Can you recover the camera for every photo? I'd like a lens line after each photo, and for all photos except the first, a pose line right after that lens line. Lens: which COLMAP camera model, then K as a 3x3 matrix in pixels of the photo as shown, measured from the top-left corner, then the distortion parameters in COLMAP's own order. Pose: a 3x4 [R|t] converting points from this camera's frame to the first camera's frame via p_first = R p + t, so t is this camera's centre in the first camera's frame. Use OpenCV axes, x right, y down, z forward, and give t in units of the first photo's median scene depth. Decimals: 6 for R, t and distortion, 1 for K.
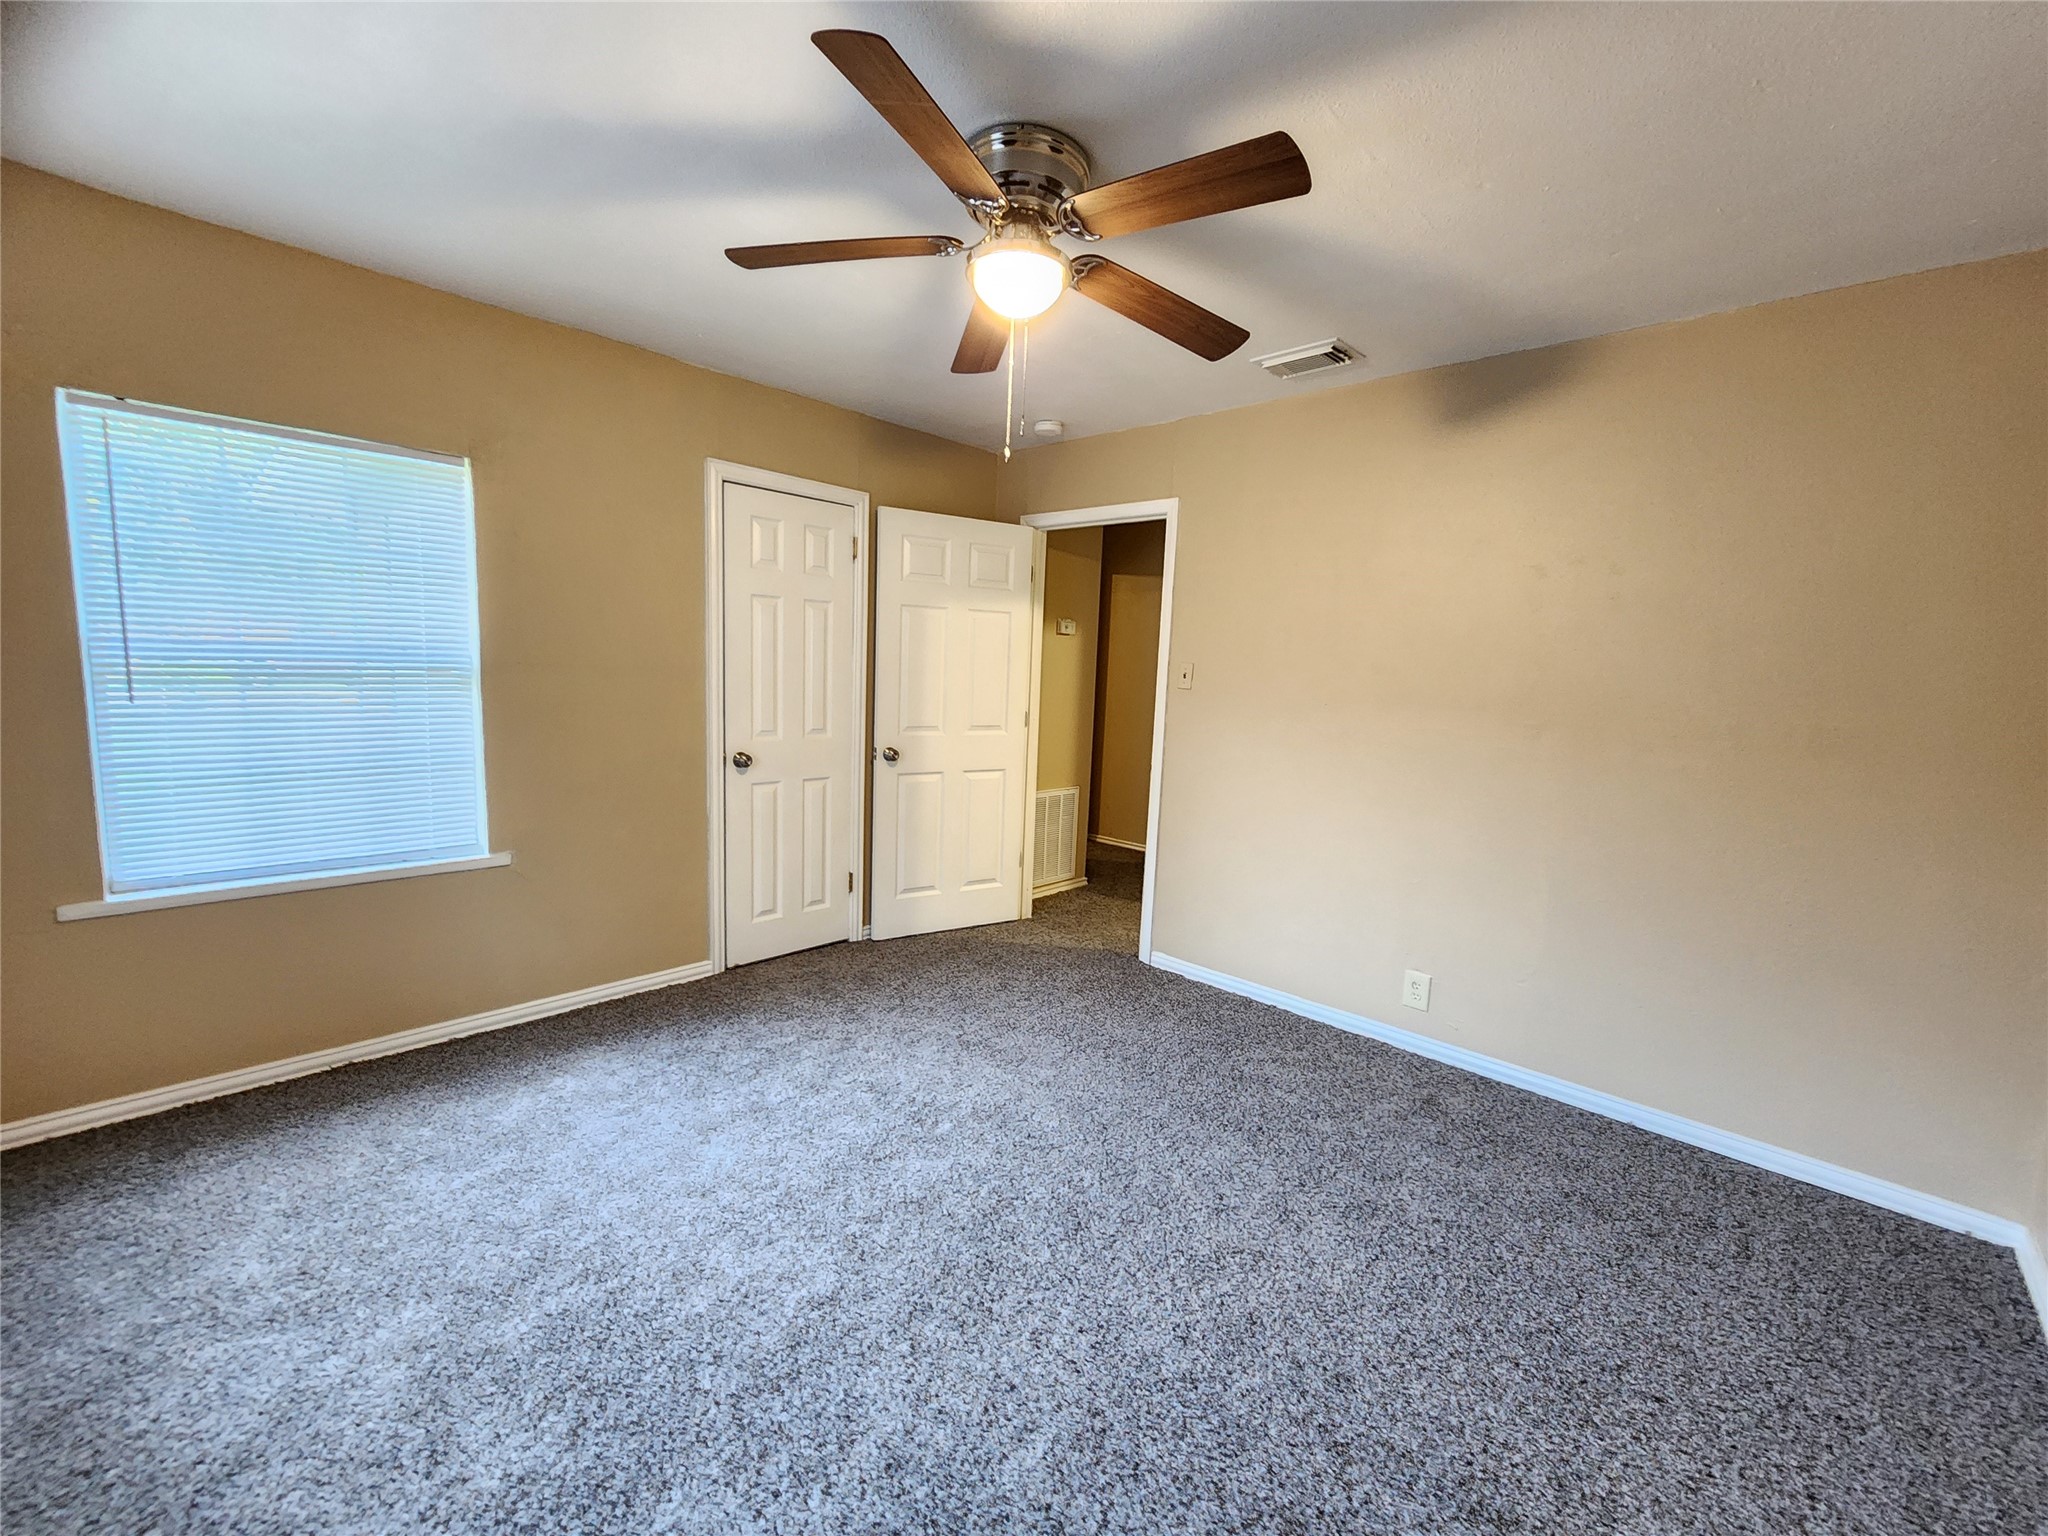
lens RADIAL K [[840.3, 0, 1024.0], [0, 840.3, 768.0], [0, 0, 1]] dist [0.000725, 0.000232]
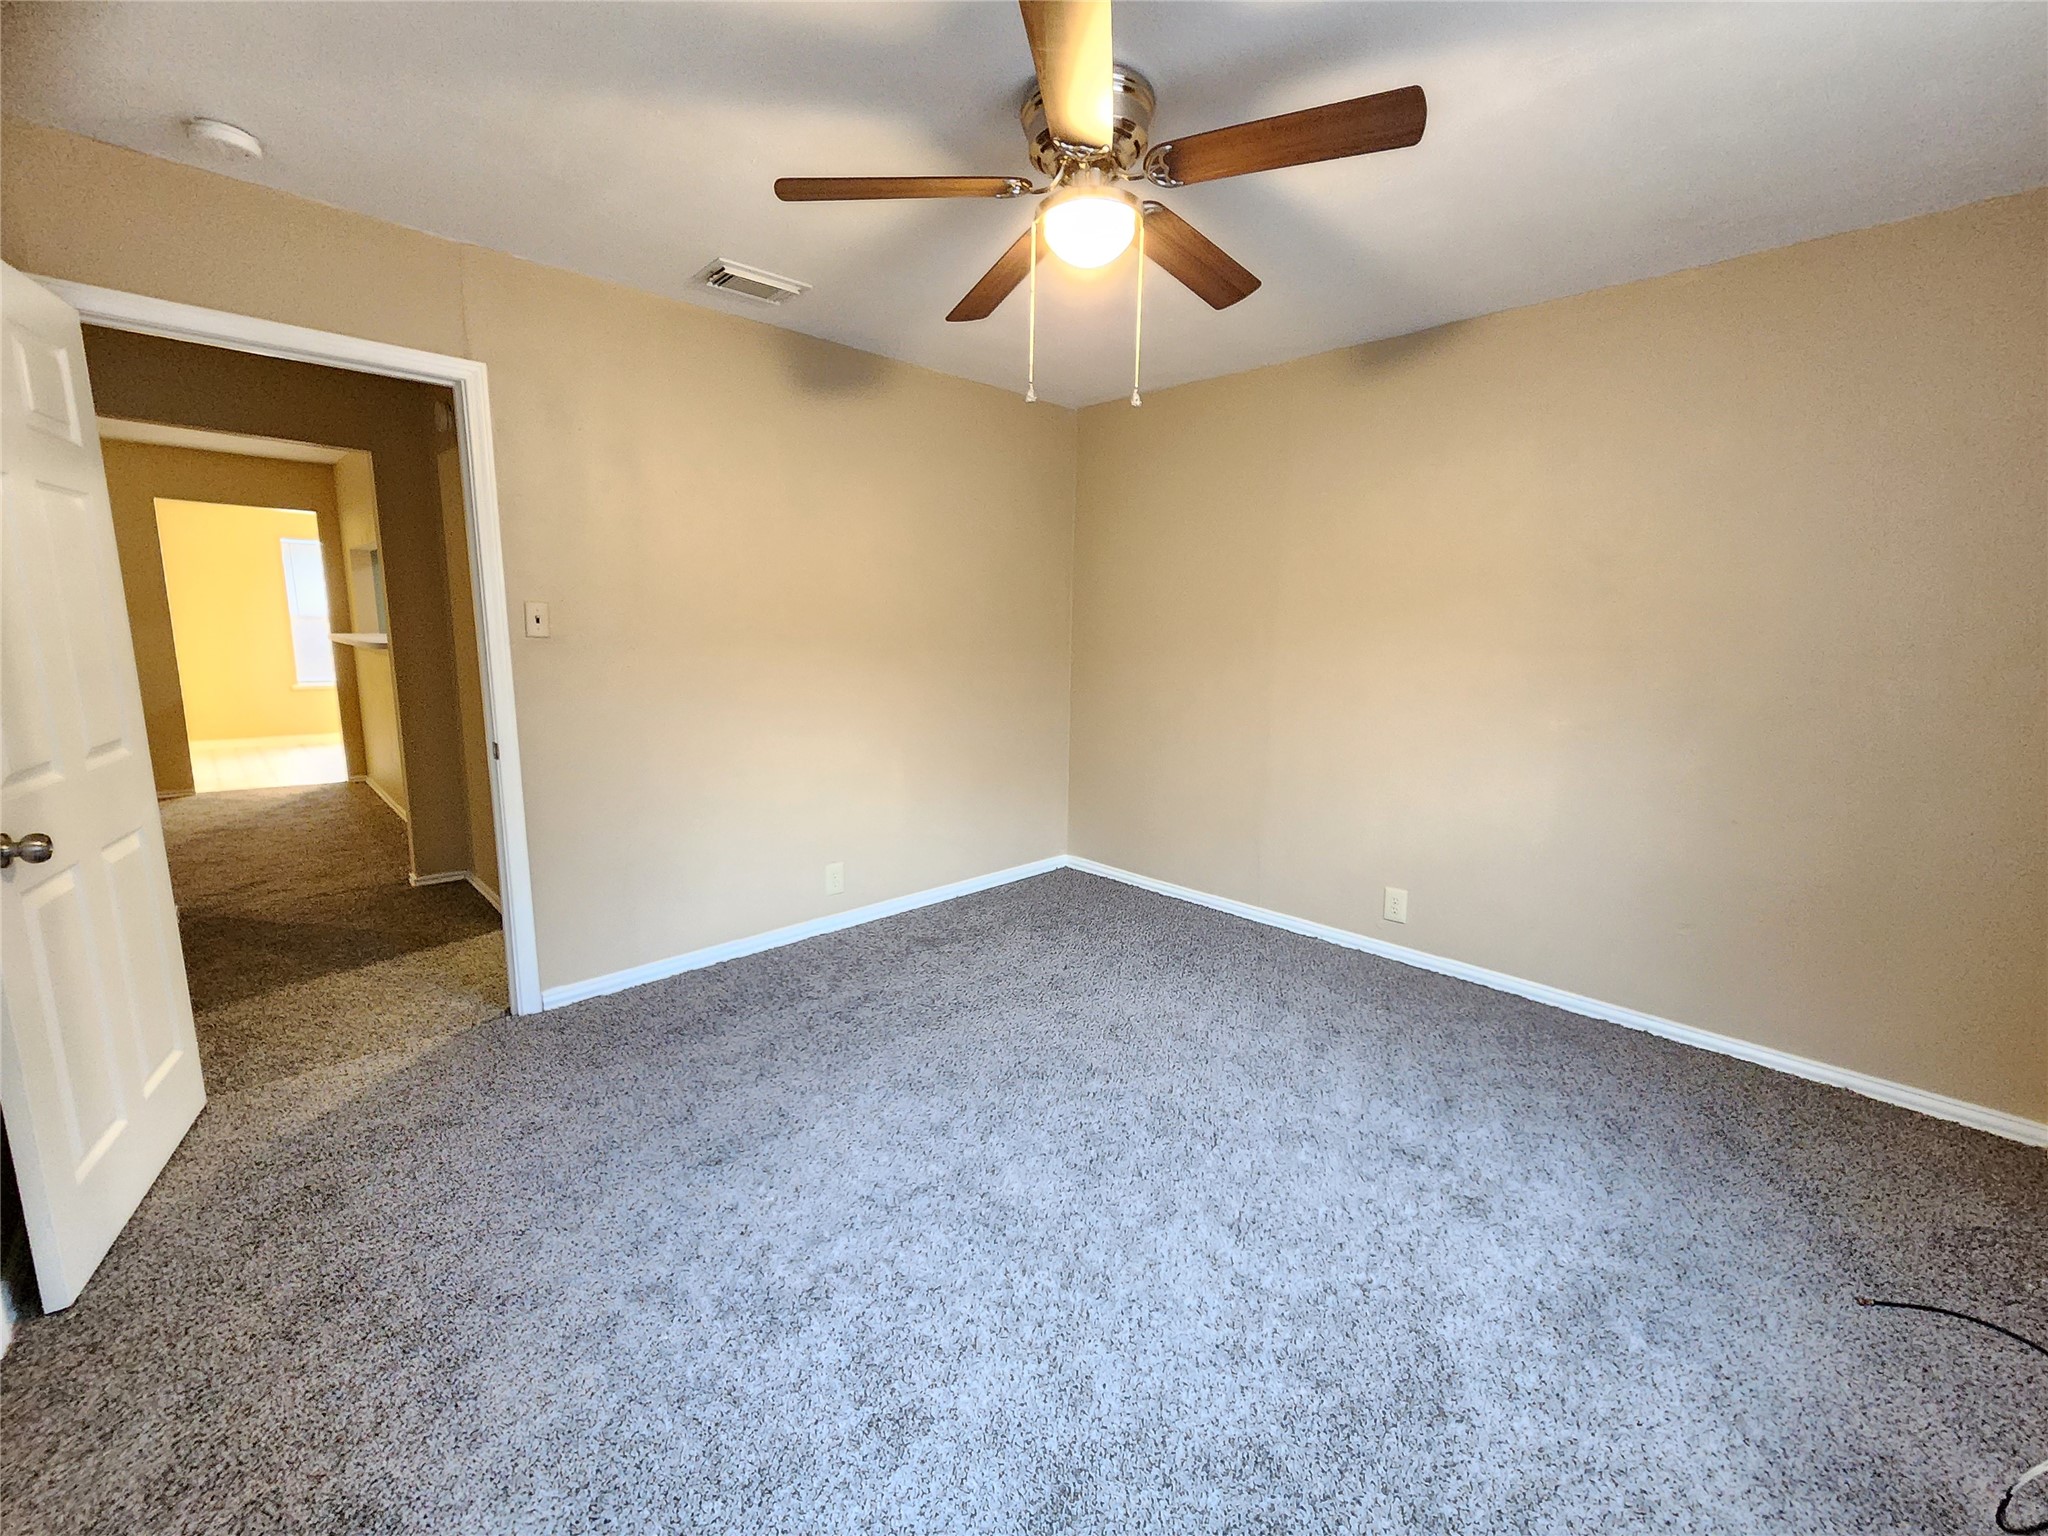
lens RADIAL K [[819.5, 0, 1024.0], [0, 819.5, 768.0], [0, 0, 1]] dist [0.001104, 0.000139]
pose [[0.052473, -0.206819, 0.976971, -0.625949], [0.114927, 0.973069, 0.199821, -0.091665], [-0.991987, 0.101795, 0.074829, 0.631905]]
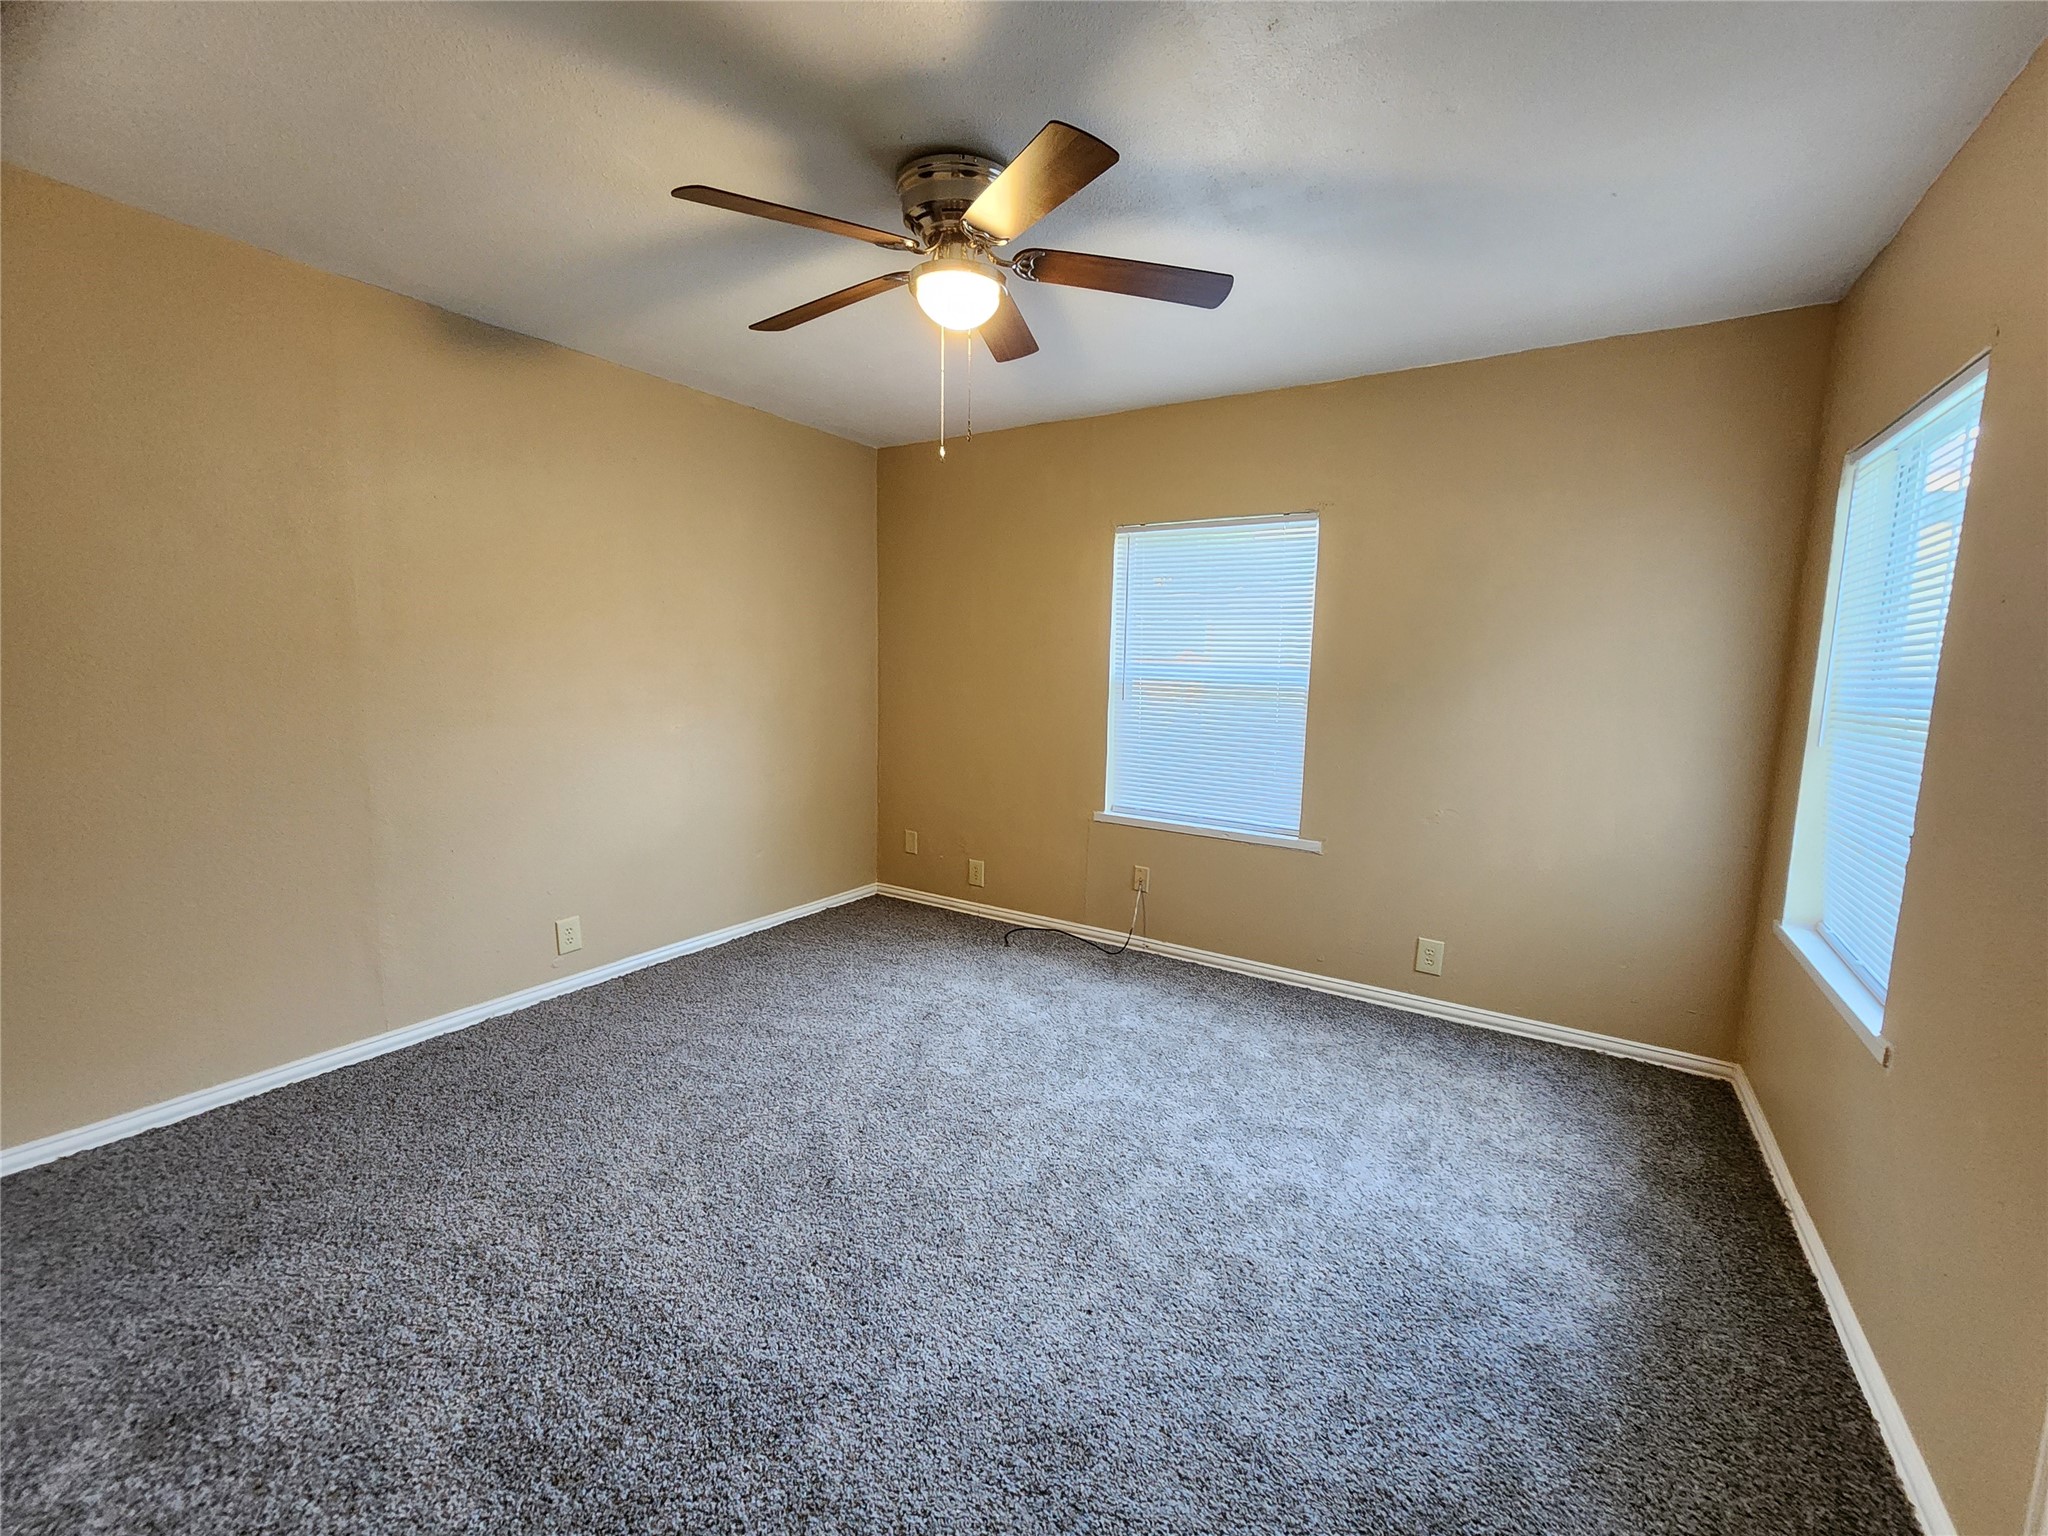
lens RADIAL K [[840.3, 0, 1024.0], [0, 840.3, 768.0], [0, 0, 1]] dist [0.000725, 0.000232]
pose [[-0.981132, -0.031677, -0.190727, 0.061186], [-0.076560, 0.969502, 0.232819, -0.131153], [0.177536, 0.243028, -0.953634, 1.287081]]
